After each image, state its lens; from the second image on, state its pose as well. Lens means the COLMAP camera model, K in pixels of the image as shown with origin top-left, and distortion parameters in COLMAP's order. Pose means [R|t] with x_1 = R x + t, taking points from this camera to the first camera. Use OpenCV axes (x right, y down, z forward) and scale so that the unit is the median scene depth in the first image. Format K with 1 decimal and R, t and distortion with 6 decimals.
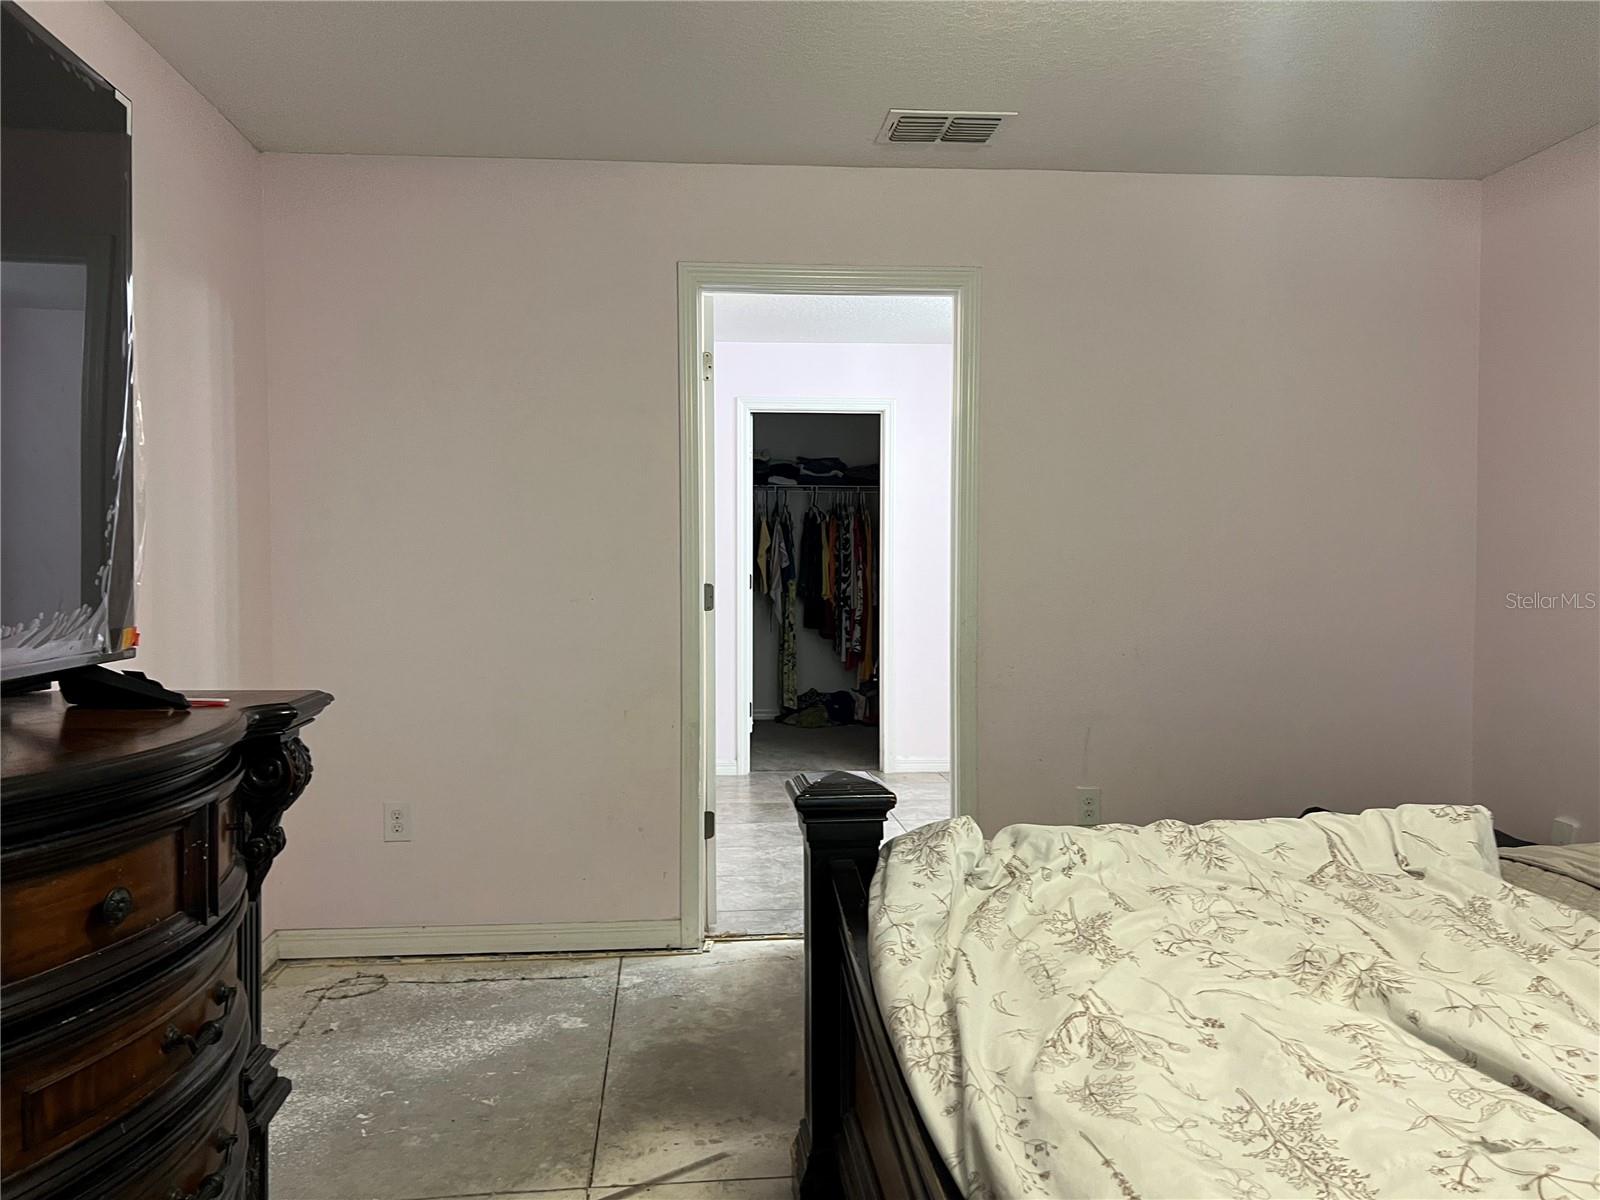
lens RADIAL K [[1205.8, 0, 792.4], [0, 1205.8, 607.4], [0, 0, 1]] dist [0.054295, -0.061777]
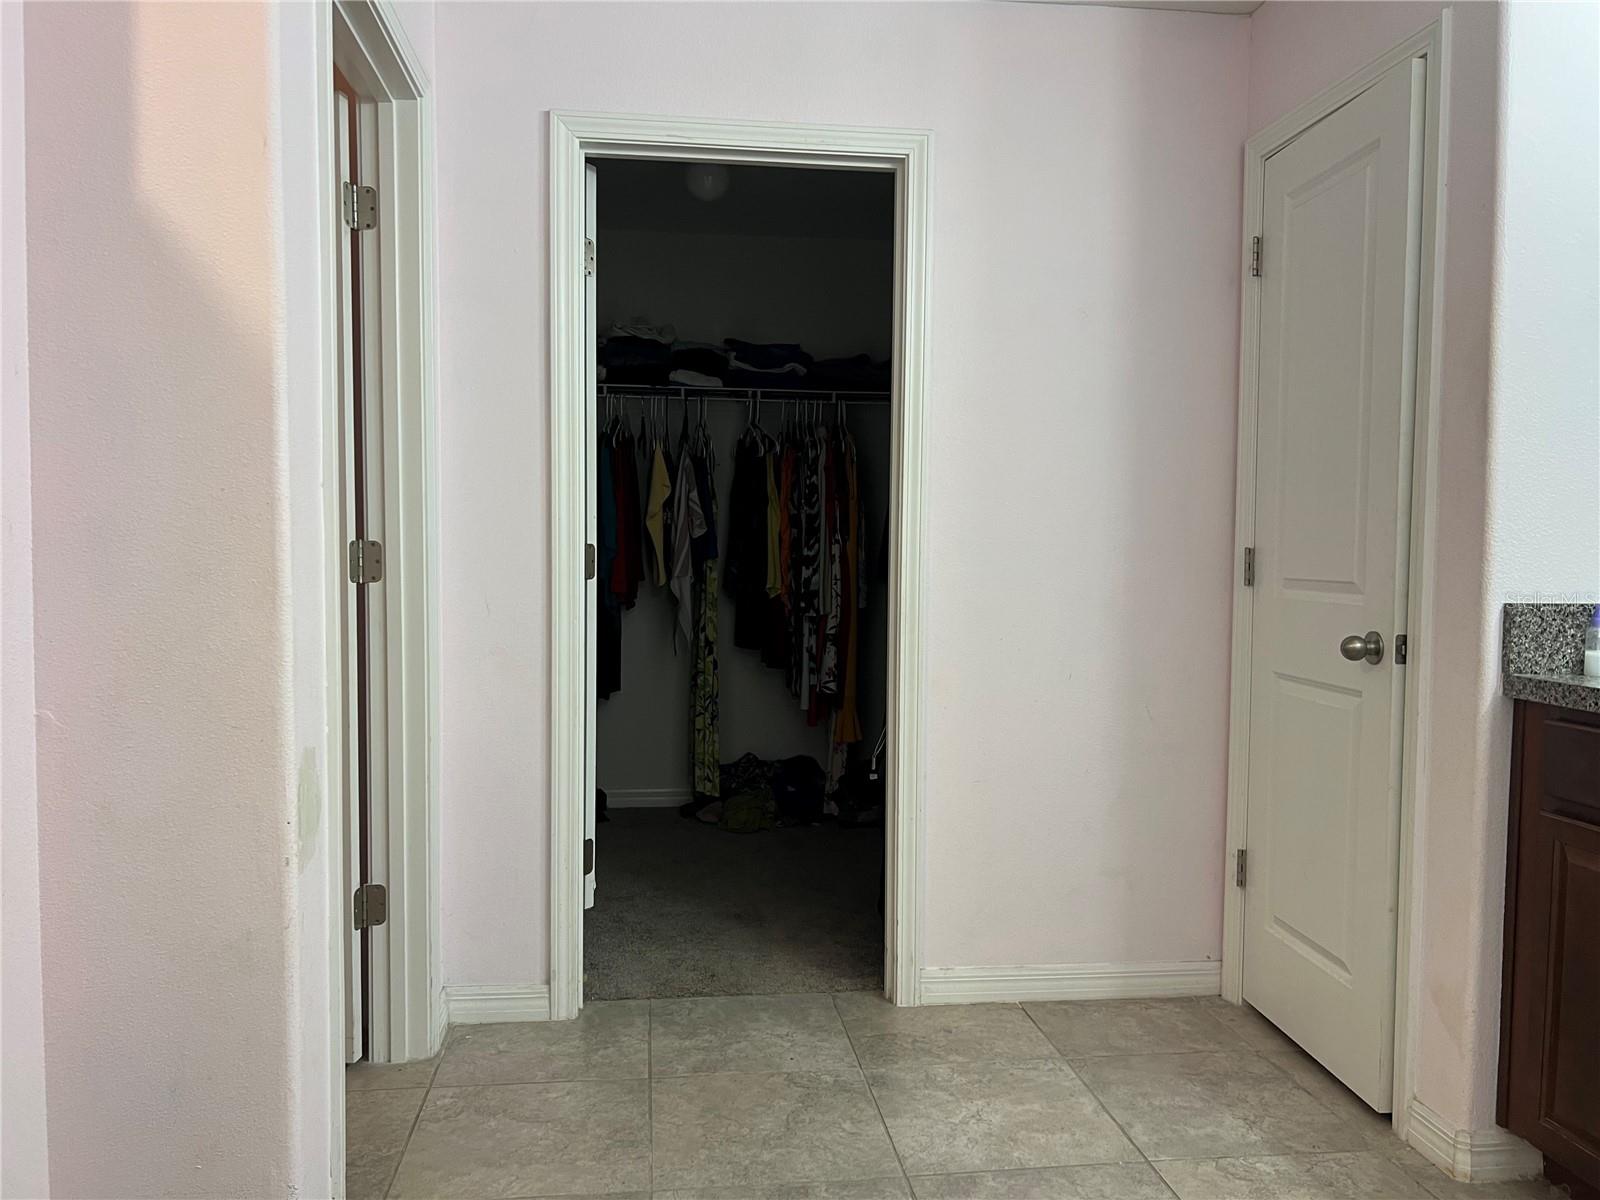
lens RADIAL K [[1205.8, 0, 792.4], [0, 1205.8, 607.4], [0, 0, 1]] dist [0.054295, -0.061777]
pose [[0.999460, 0.007751, 0.031916, 0.018868], [-0.008108, 0.999906, 0.011088, -0.007934], [-0.031827, -0.011341, 0.999429, 0.452054]]
